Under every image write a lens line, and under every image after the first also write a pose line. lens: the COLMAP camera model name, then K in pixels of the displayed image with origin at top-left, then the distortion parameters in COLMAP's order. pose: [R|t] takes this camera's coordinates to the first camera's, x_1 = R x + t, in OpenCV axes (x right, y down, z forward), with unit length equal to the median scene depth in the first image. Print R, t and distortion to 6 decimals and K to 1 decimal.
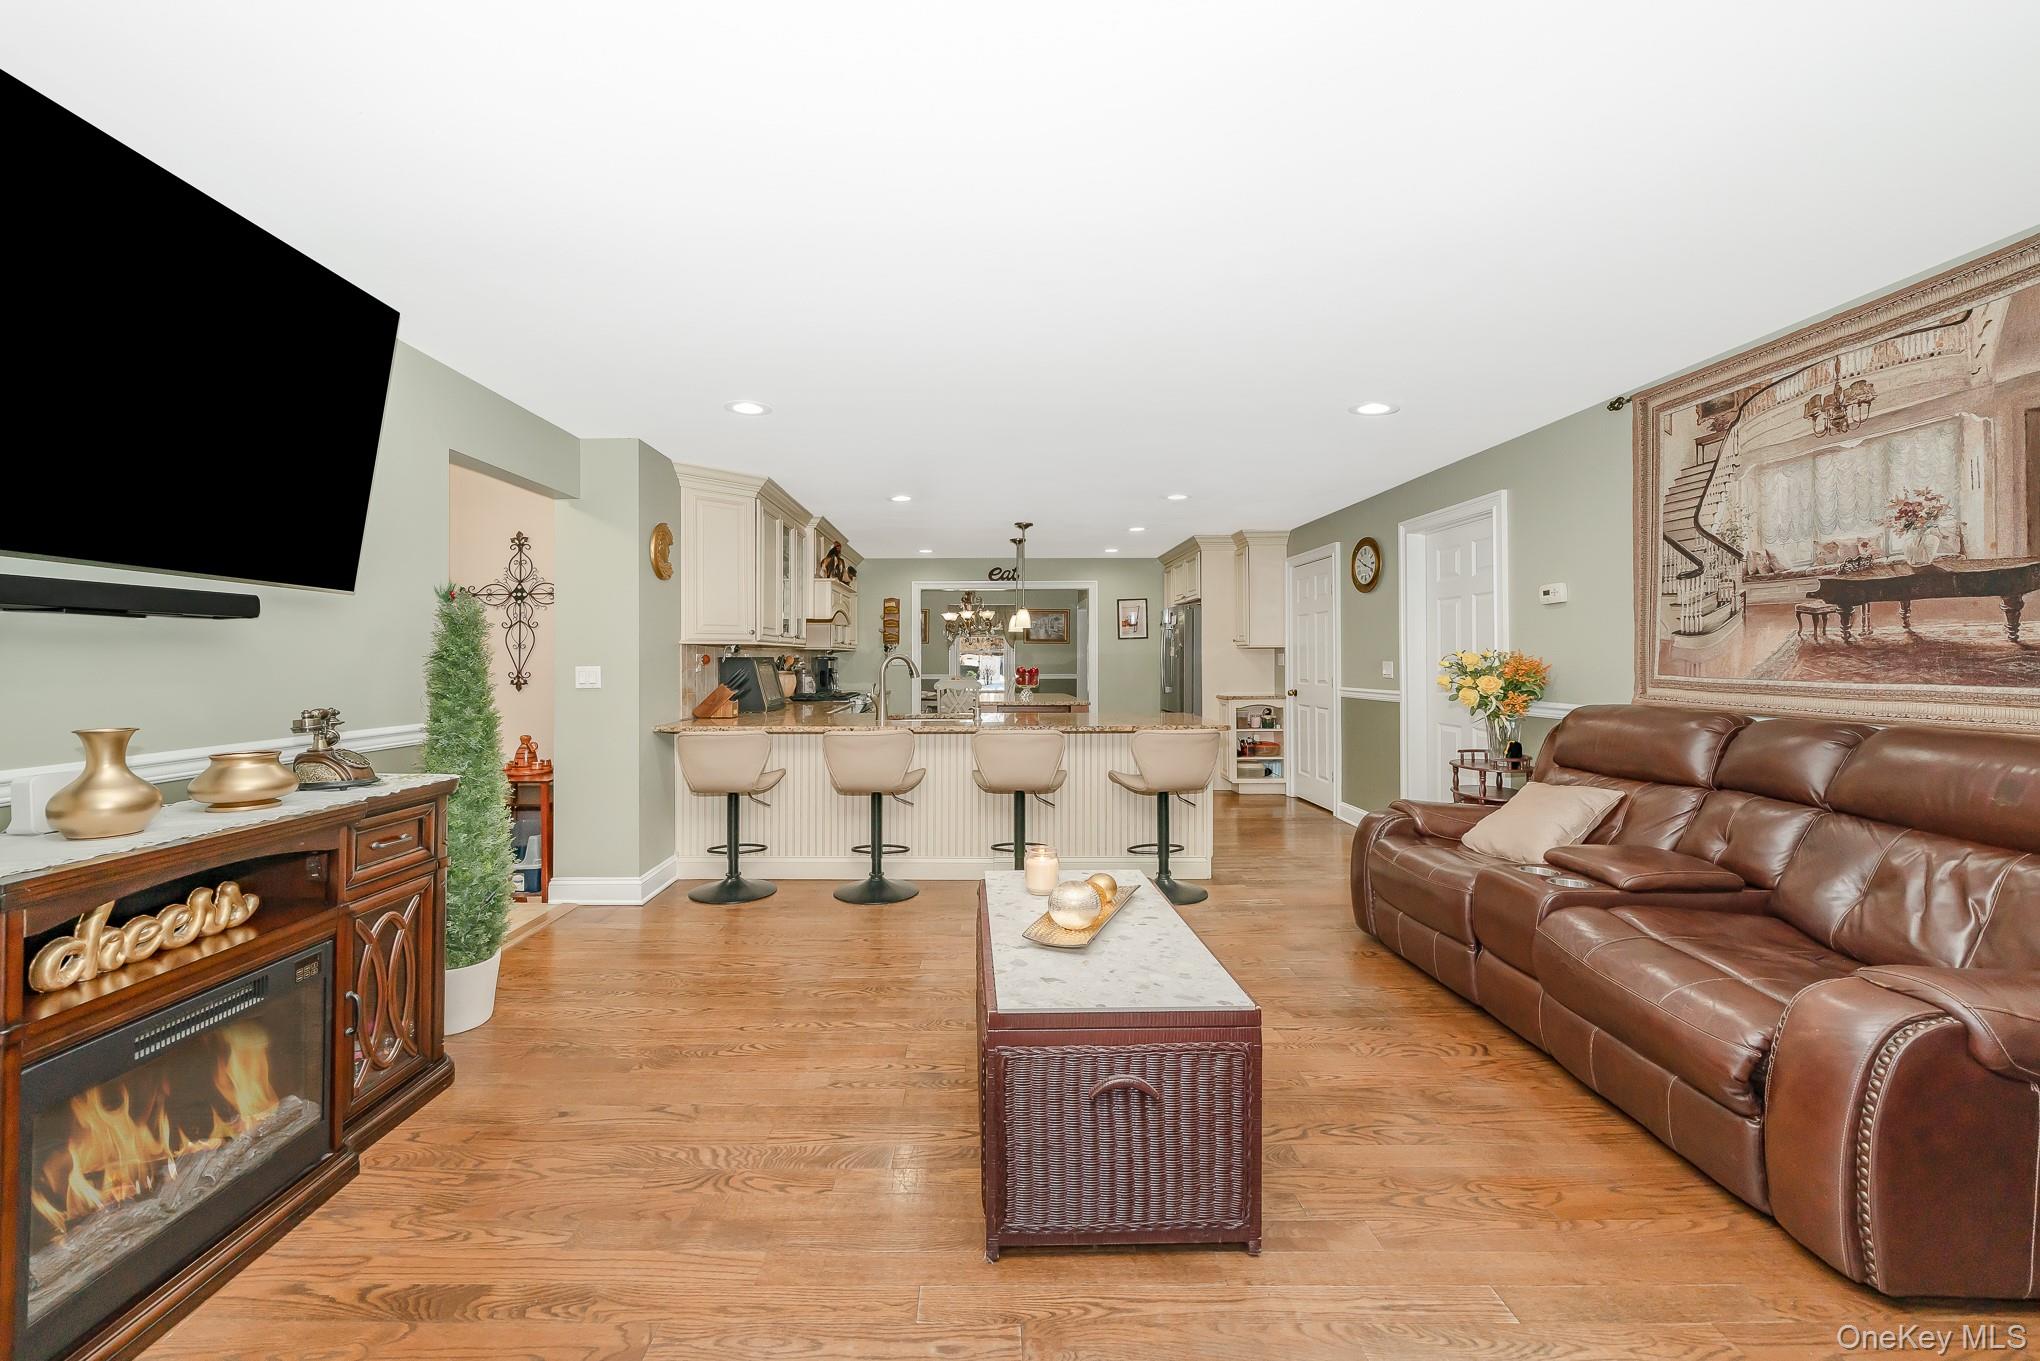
lens RADIAL K [[742.1, 0, 951.9], [0, 742.1, 662.6], [0, 0, 1]] dist [-0.003183, -0.000533]
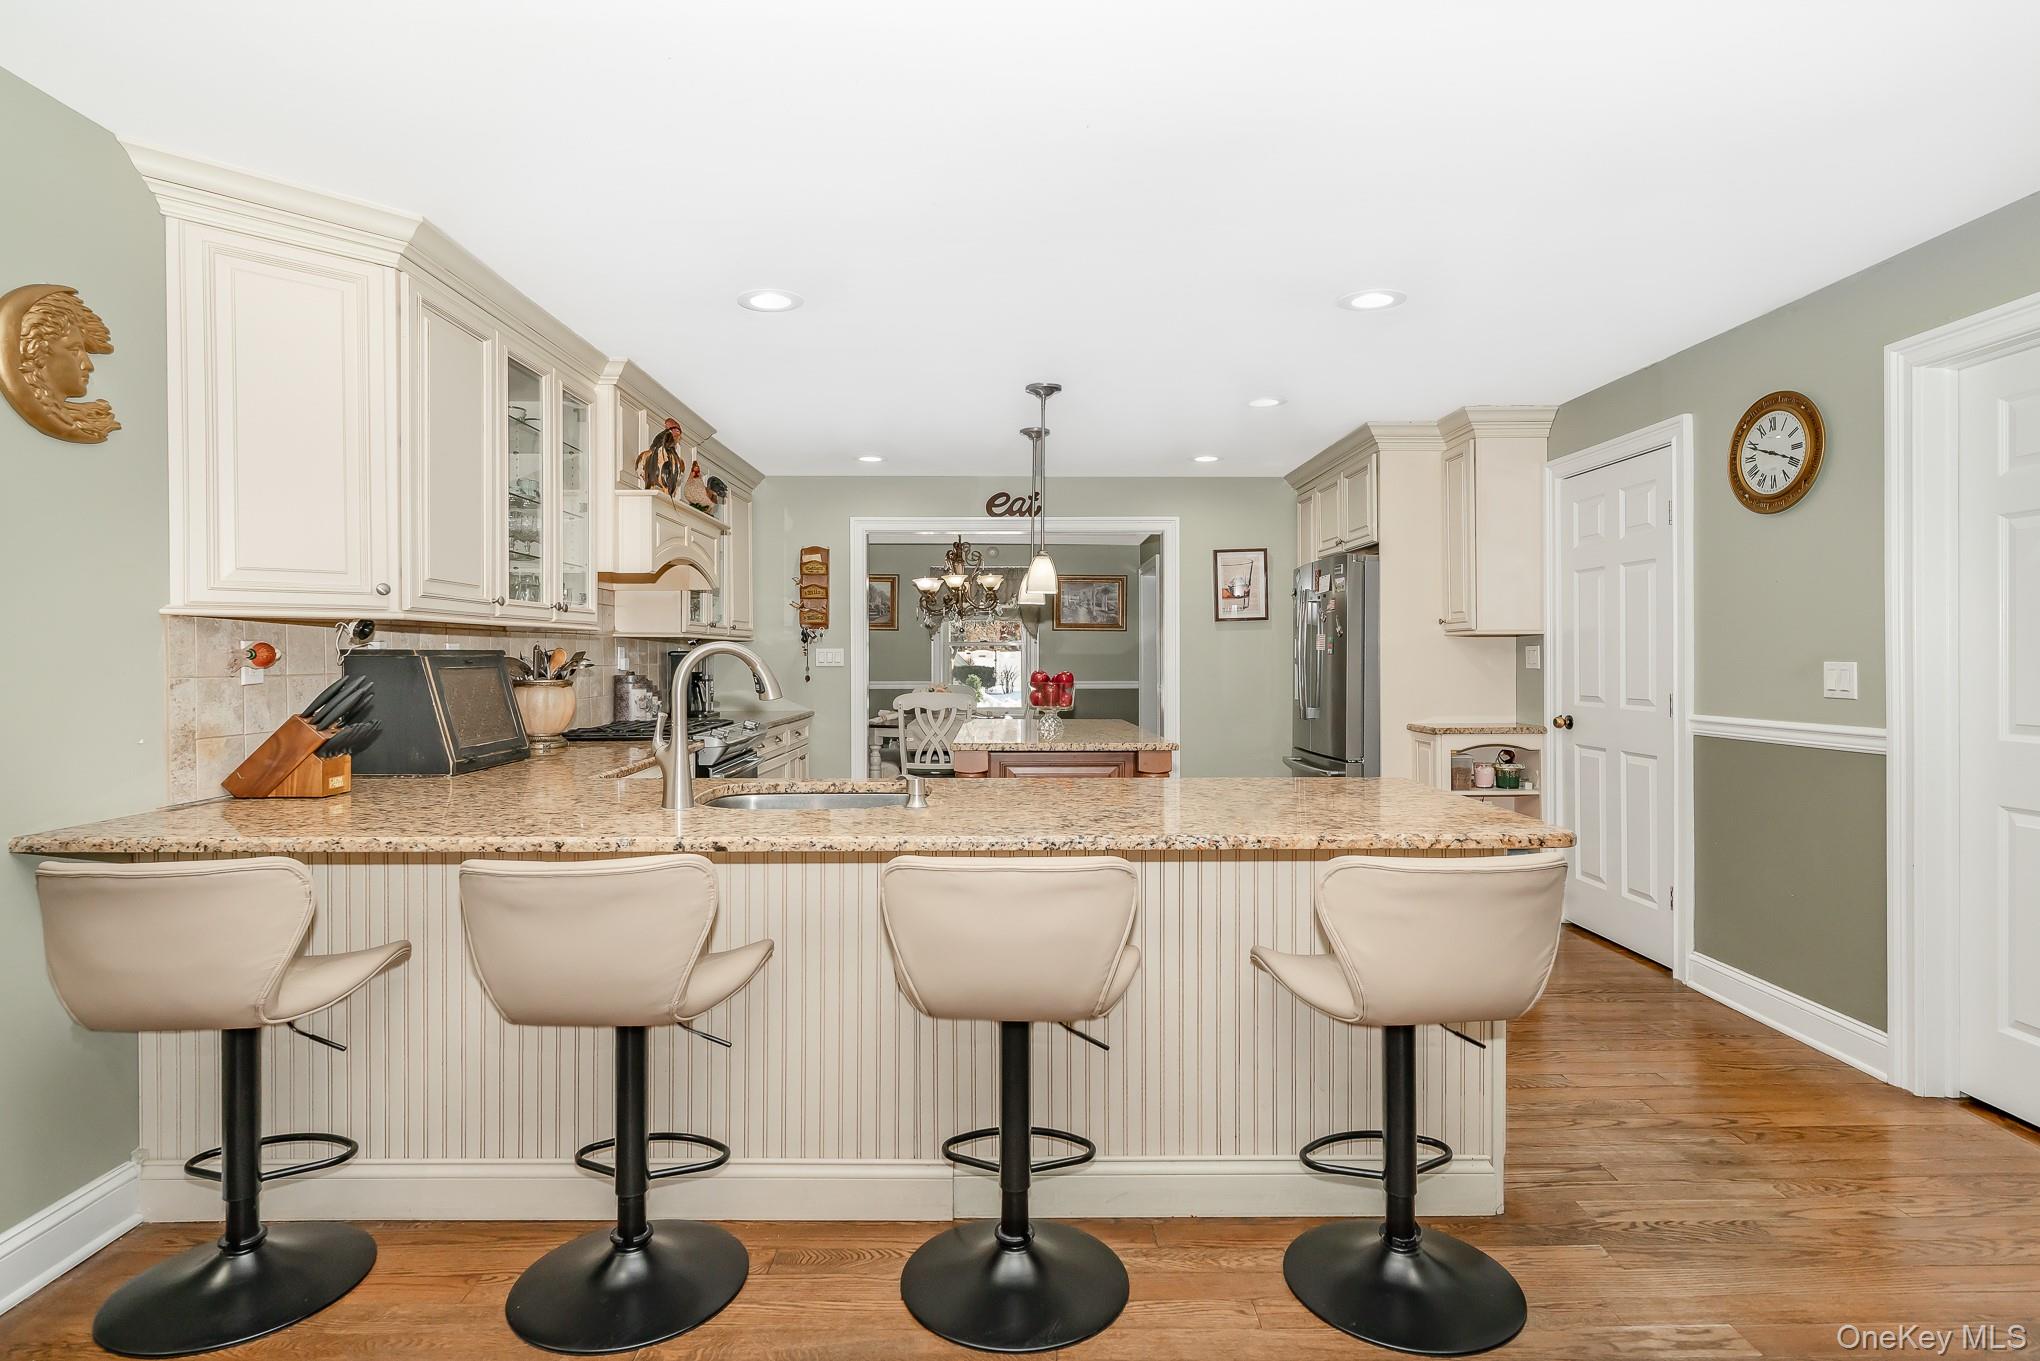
lens RADIAL K [[940.4, 0, 1025.3], [0, 940.4, 666.8], [0, 0, 1]] dist [-0.002425, -0.000090]
pose [[0.998371, 0.001014, 0.057052, 0.045360], [-0.001338, 0.999983, 0.005644, -0.000622], [-0.057045, -0.005711, 0.998355, 0.341260]]
